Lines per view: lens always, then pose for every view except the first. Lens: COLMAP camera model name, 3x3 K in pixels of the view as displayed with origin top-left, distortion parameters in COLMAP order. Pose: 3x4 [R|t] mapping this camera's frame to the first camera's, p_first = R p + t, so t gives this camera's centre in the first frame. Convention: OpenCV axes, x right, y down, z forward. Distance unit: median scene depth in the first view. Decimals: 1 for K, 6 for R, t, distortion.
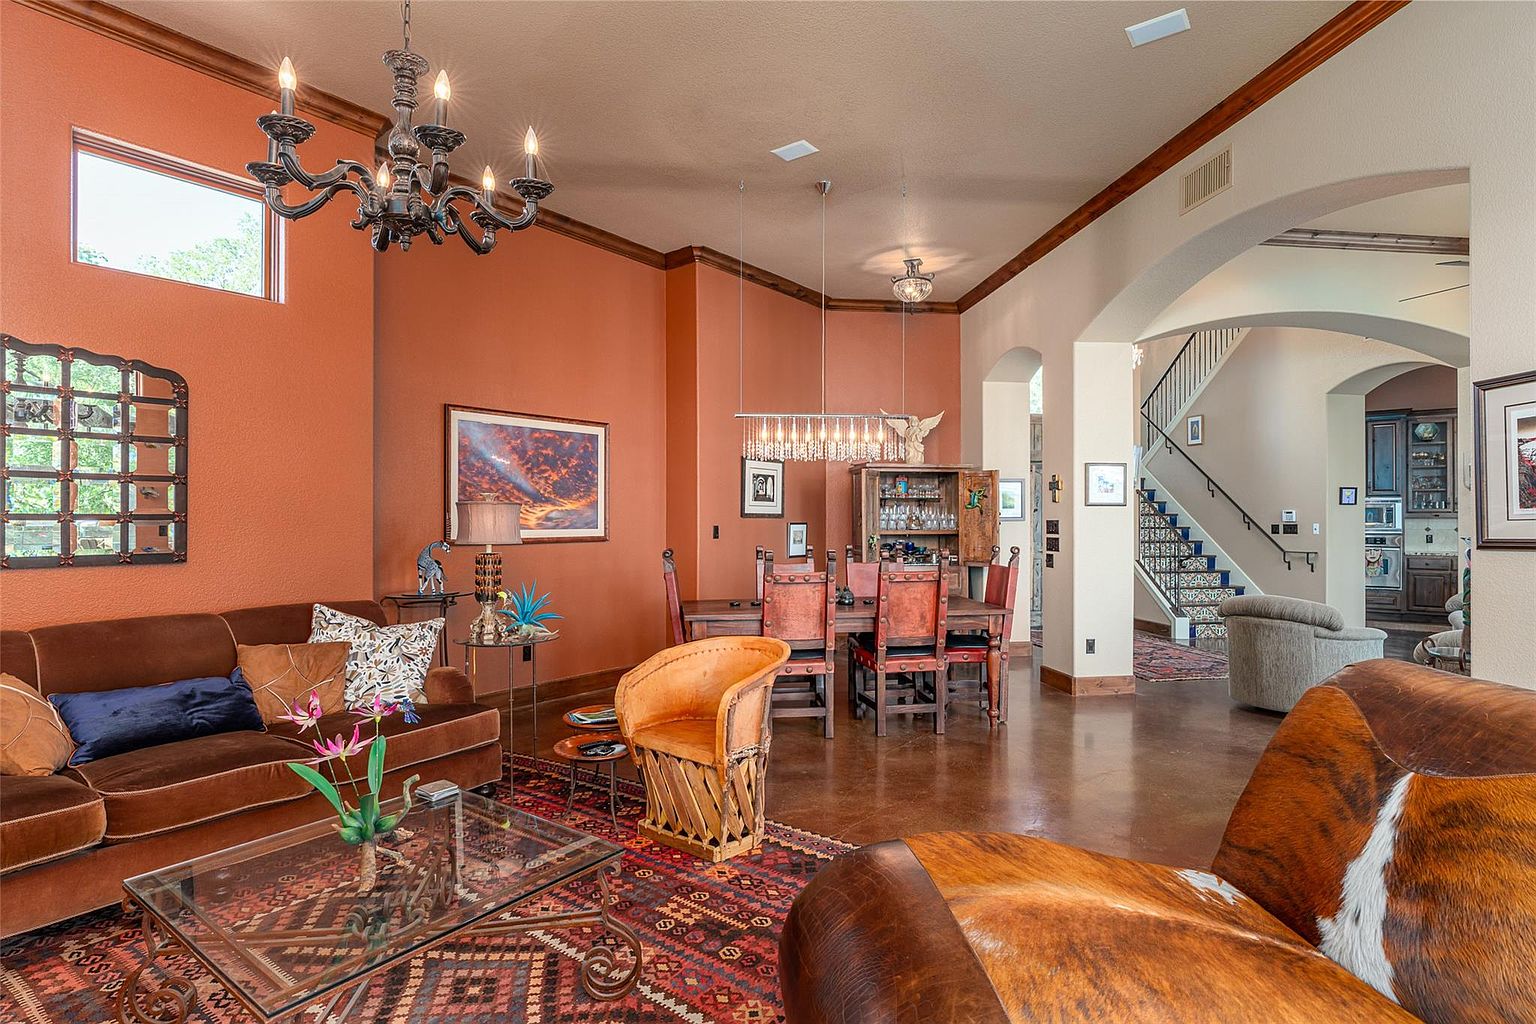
lens RADIAL K [[794.8, 0, 768.0], [0, 794.8, 512.0], [0, 0, 1]] dist [-0.003437, -0.000396]
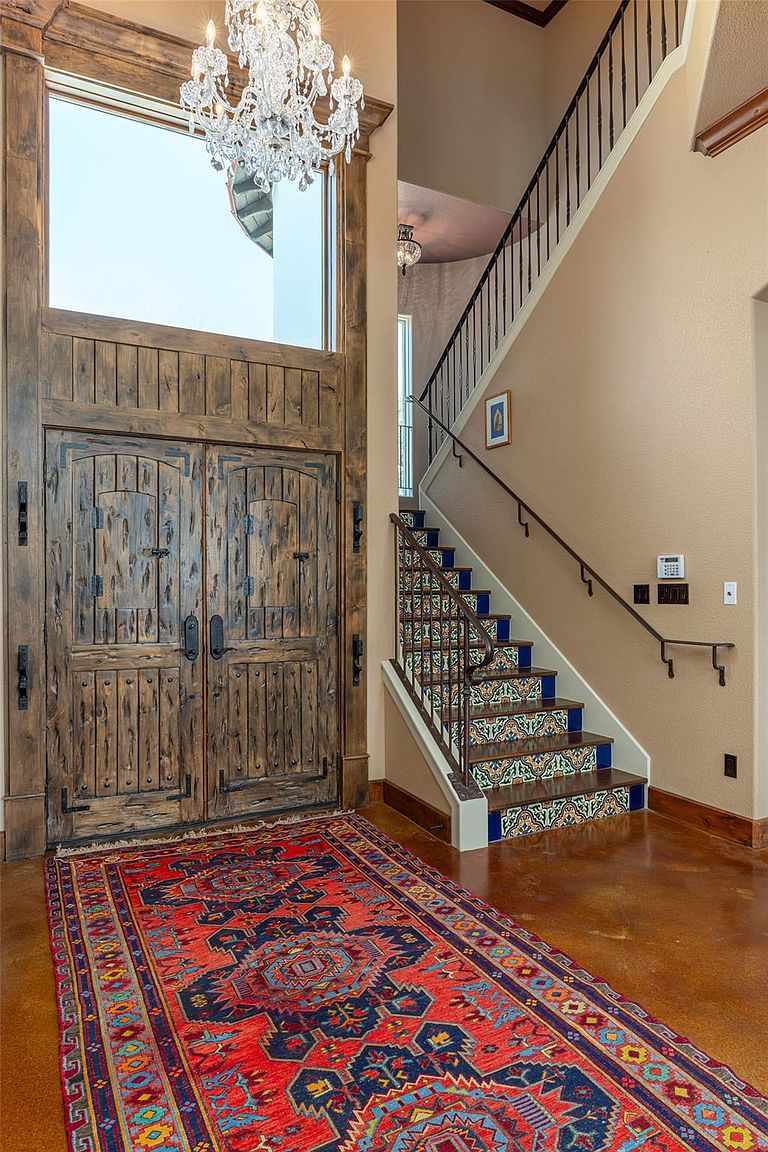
lens RADIAL K [[653.8, 0, 384.0], [0, 653.8, 576.0], [0, 0, 1]] dist [-0.053407, -0.000337]
pose [[0.947196, 0.000668, 0.320655, 0.338191], [-0.000672, 1.000000, -0.000100, 0.010018], [-0.320655, -0.000121, 0.947196, 0.635111]]
